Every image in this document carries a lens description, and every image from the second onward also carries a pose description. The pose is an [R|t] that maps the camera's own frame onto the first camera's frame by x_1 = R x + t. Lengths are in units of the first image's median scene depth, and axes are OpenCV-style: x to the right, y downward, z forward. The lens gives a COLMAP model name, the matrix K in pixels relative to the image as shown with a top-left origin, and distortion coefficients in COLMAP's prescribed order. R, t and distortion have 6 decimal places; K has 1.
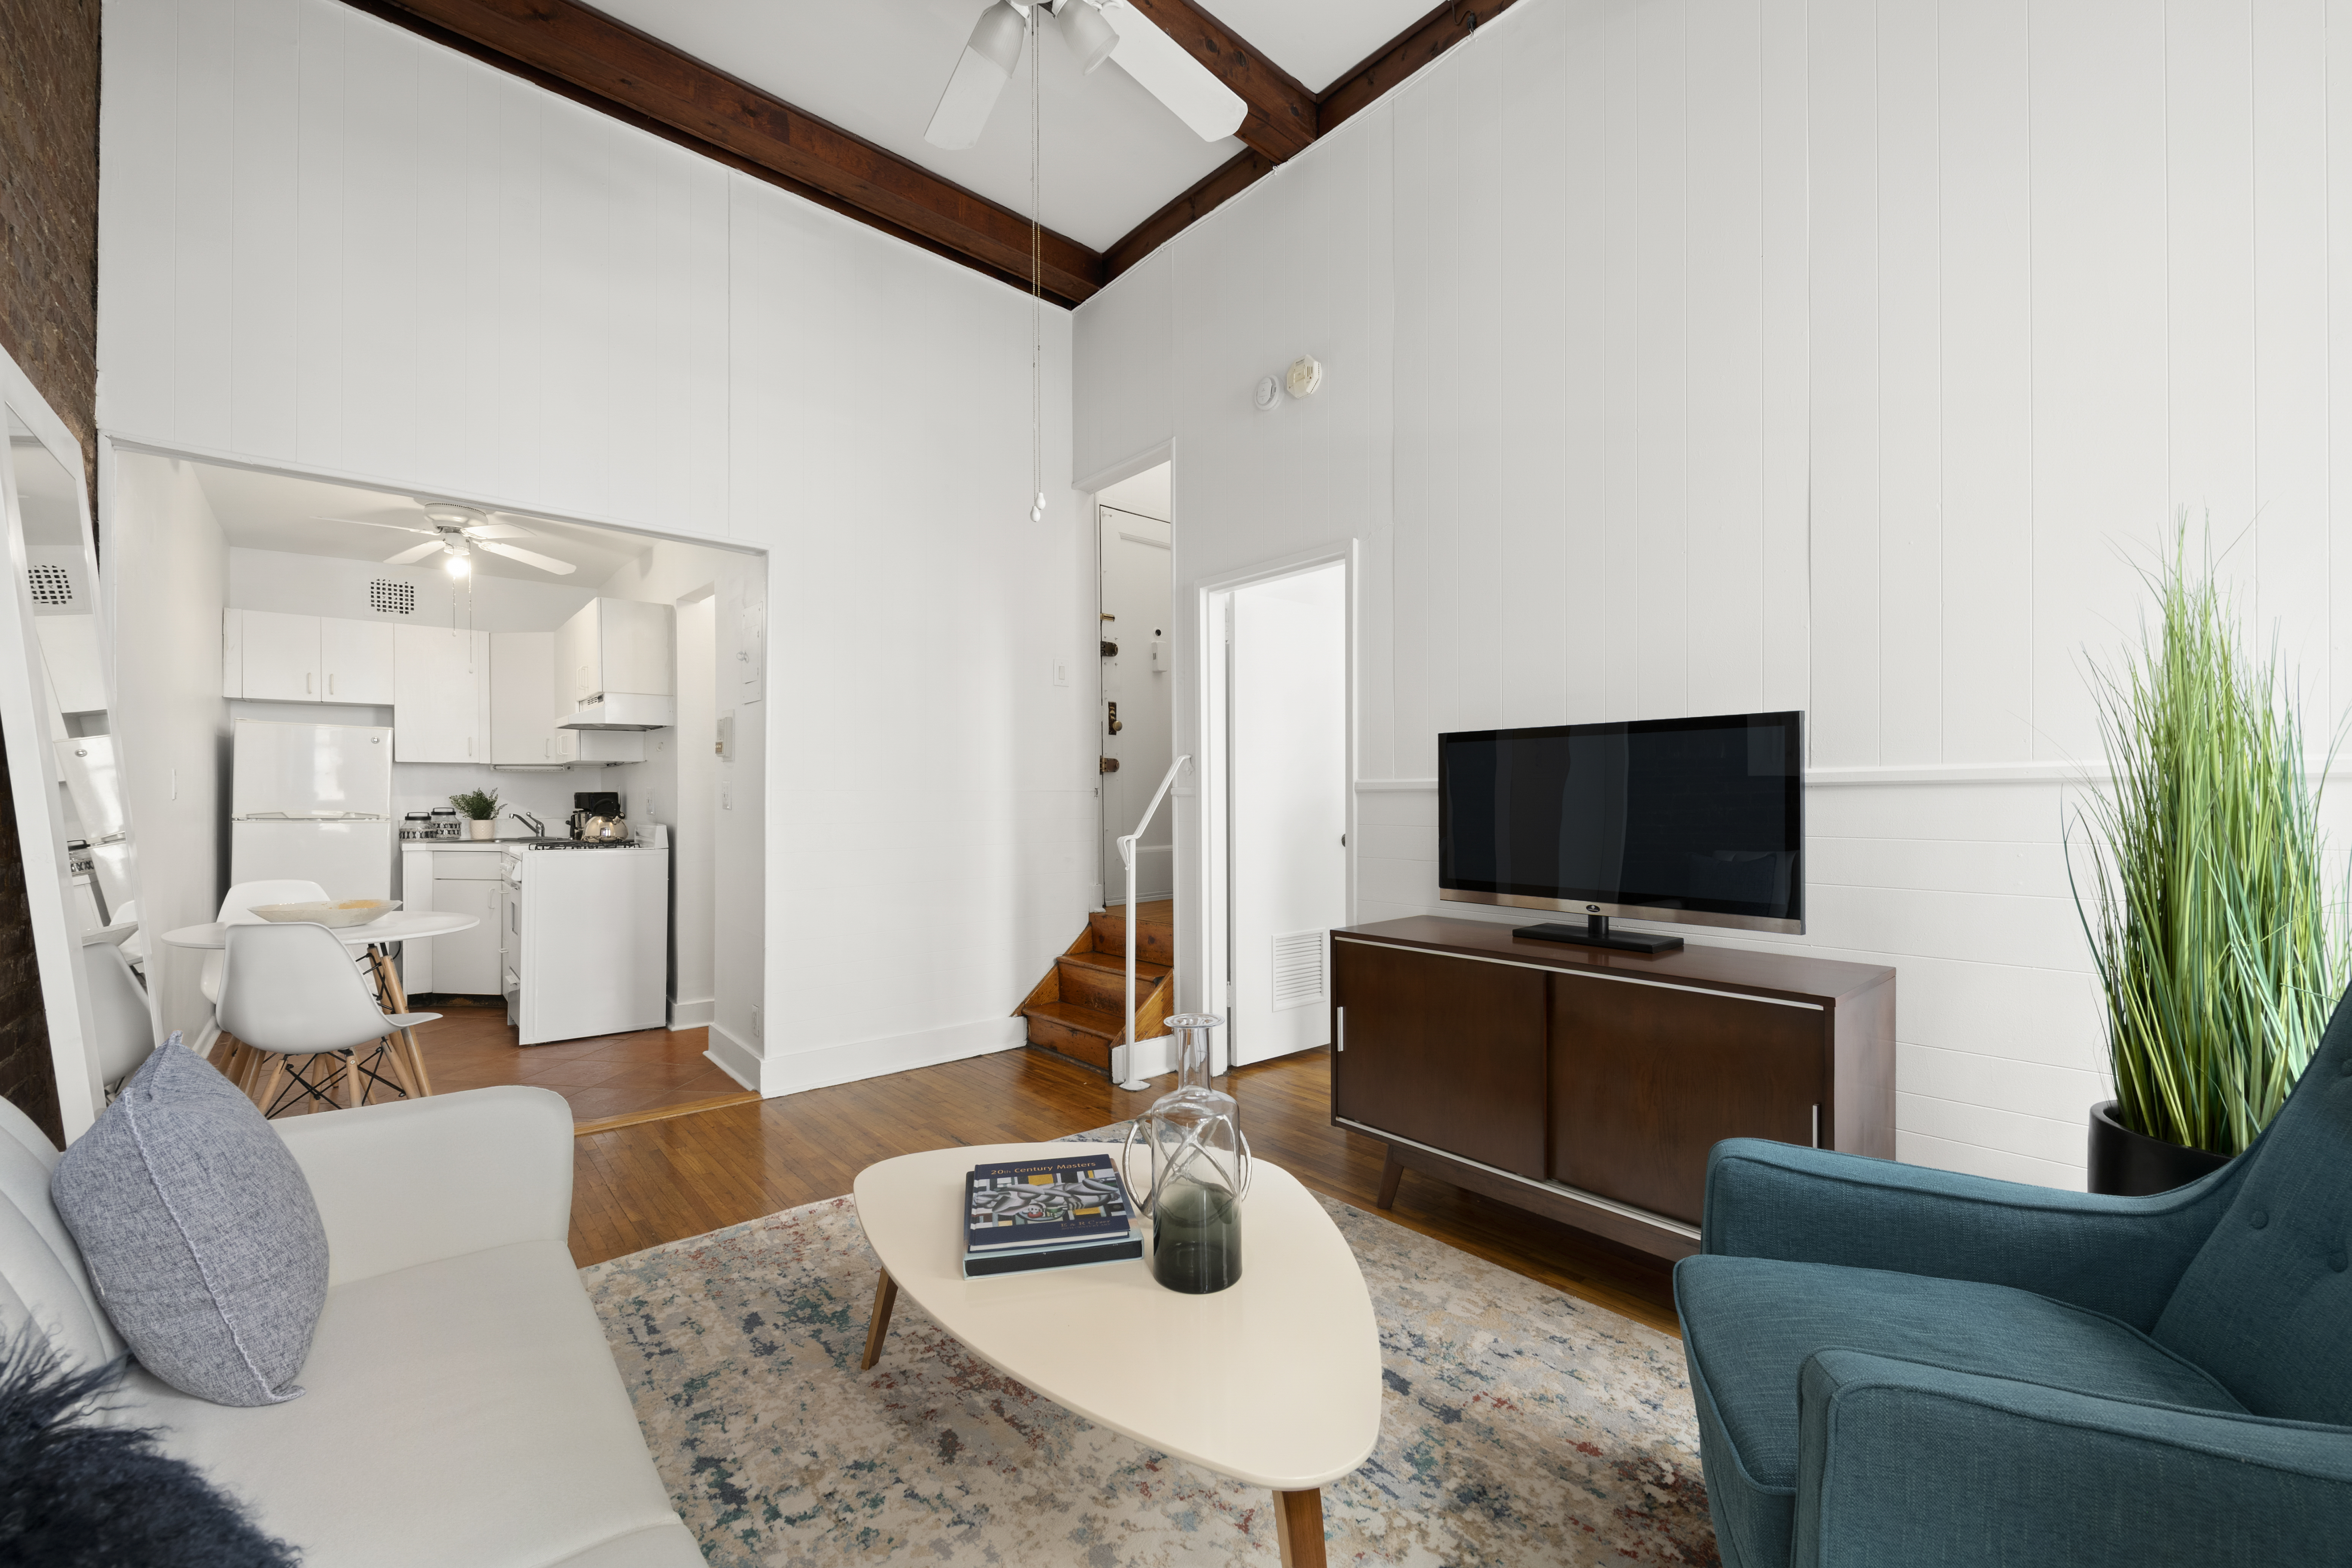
lens RADIAL K [[955.6, 0, 1181.2], [0, 955.6, 780.7], [0, 0, 1]] dist [-0.000926, -0.000173]
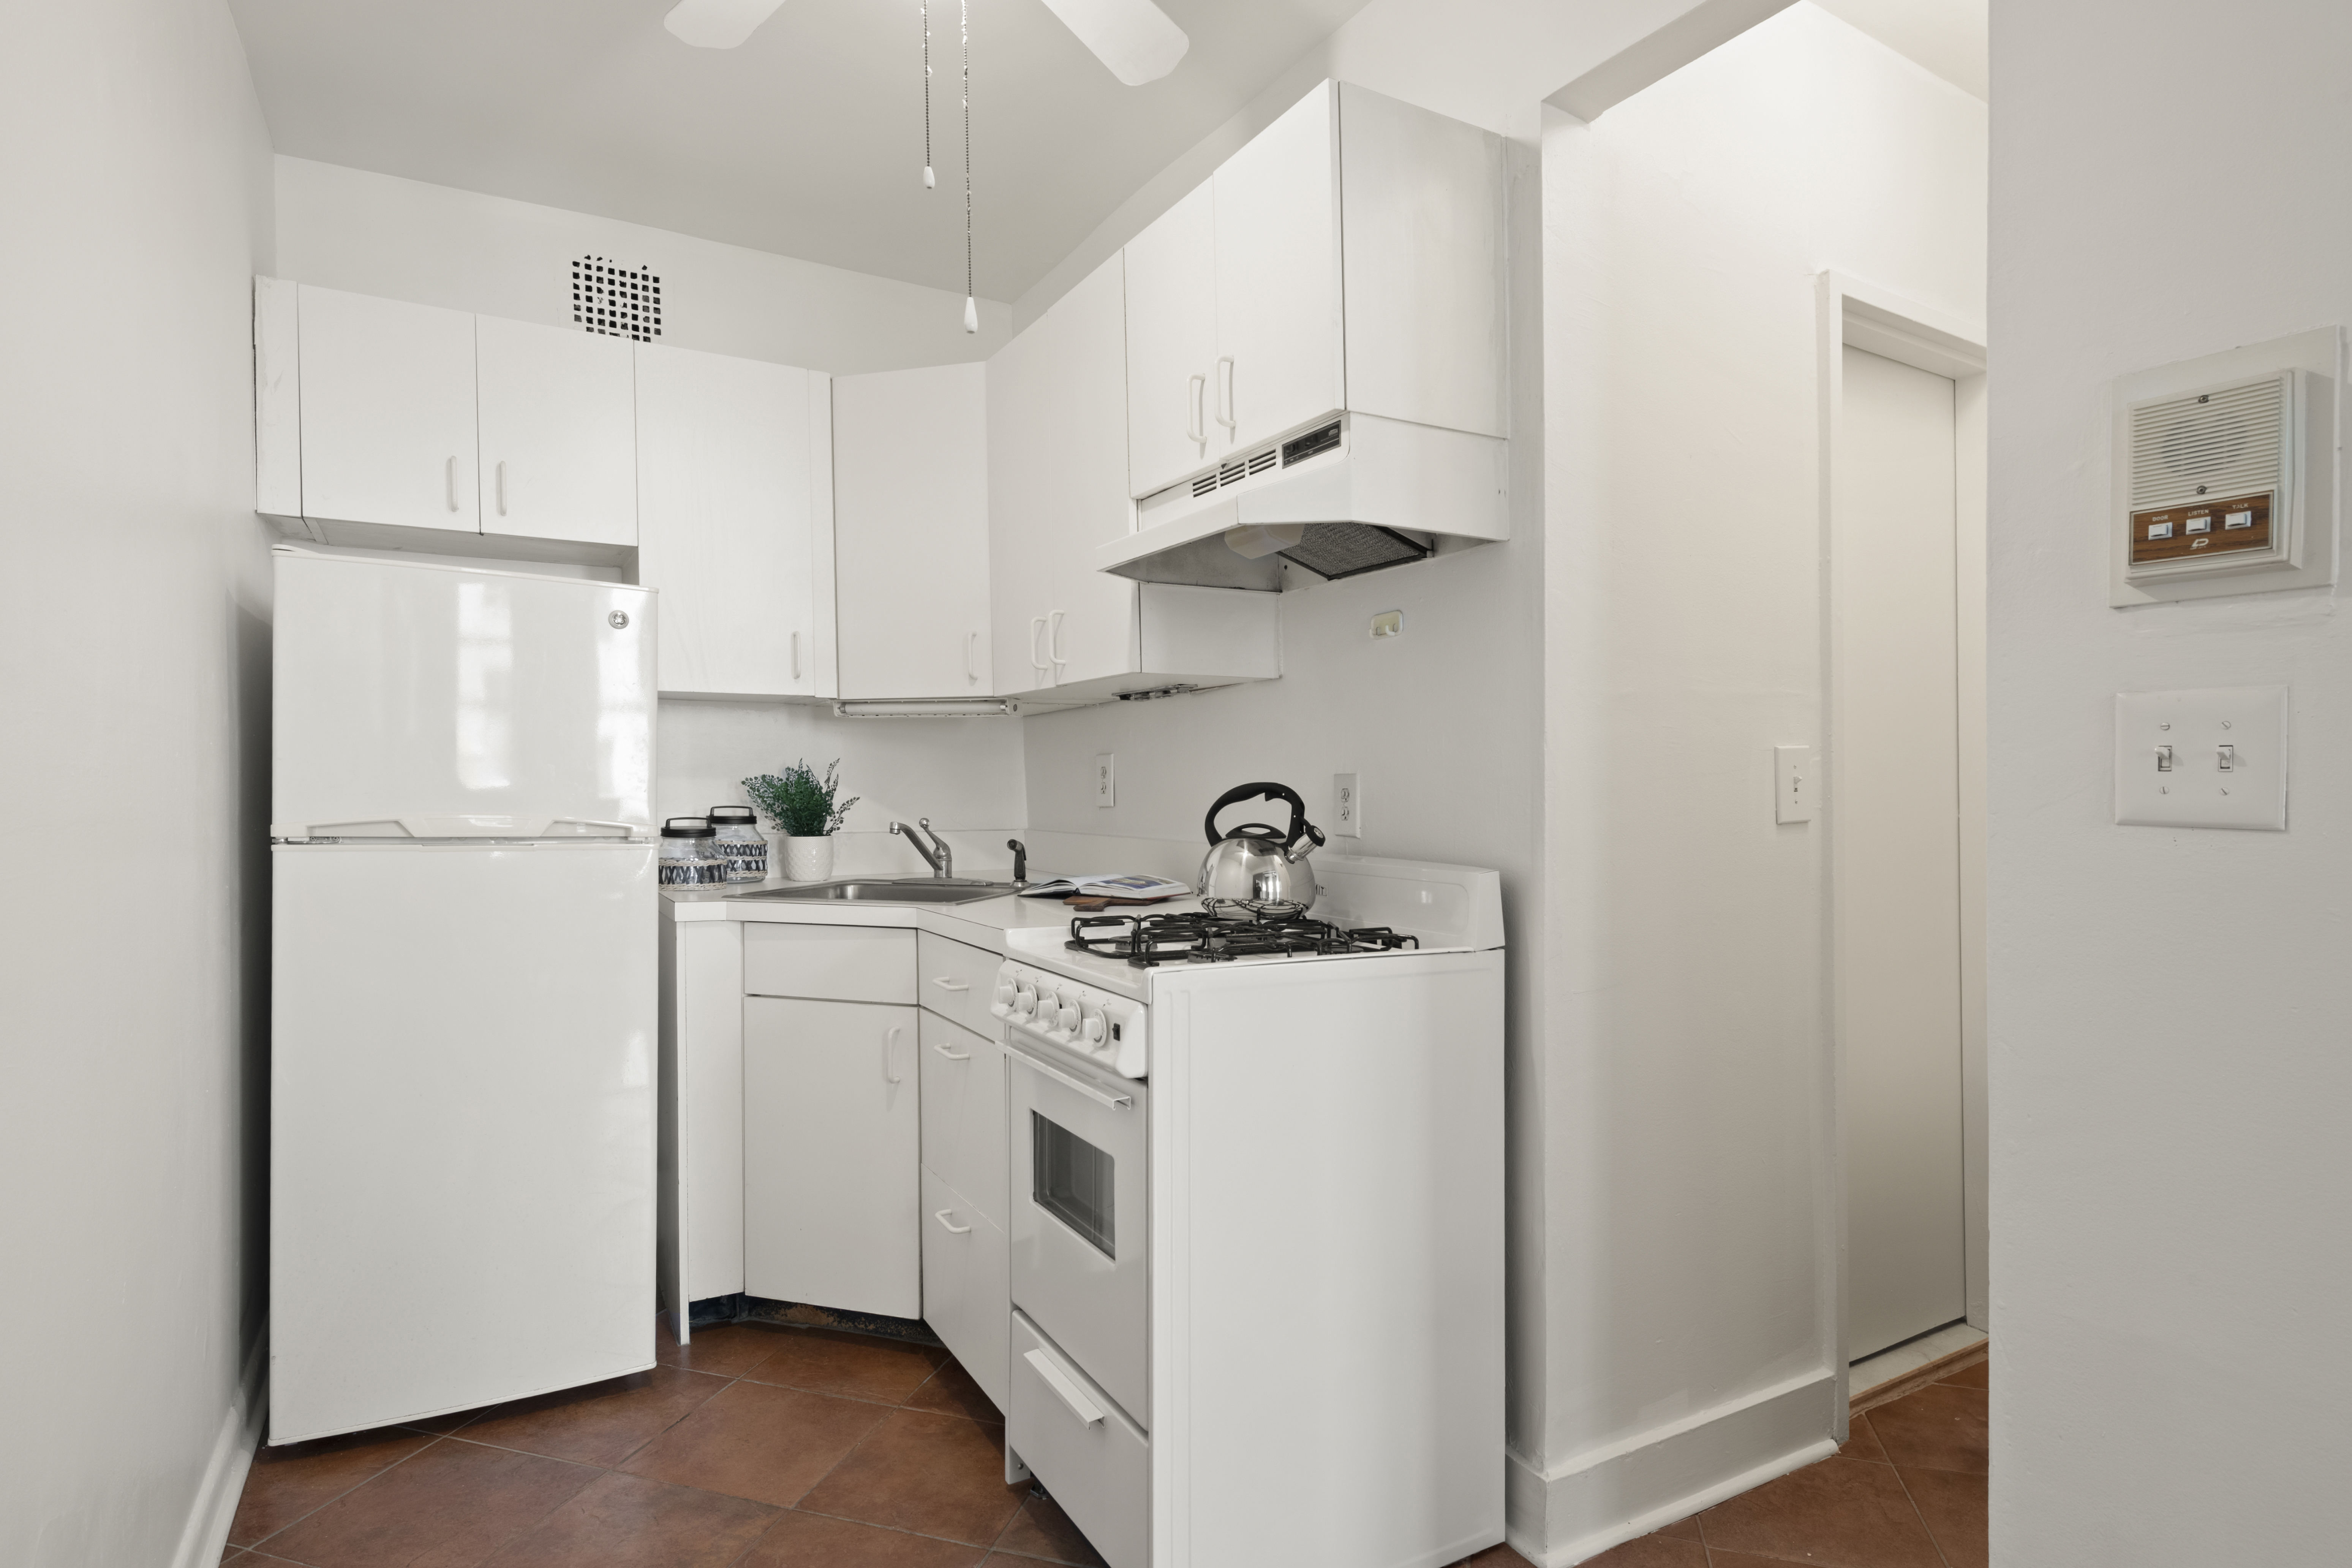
lens RADIAL K [[1245.0, 0, 1180.8], [0, 1245.0, 792.0], [0, 0, 1]] dist [-0.003025, 0.000356]
pose [[0.982142, 0.002641, -0.188123, -0.561705], [0.000831, 0.999831, 0.018379, 0.014339], [0.188140, -0.018207, 0.981973, 0.594370]]
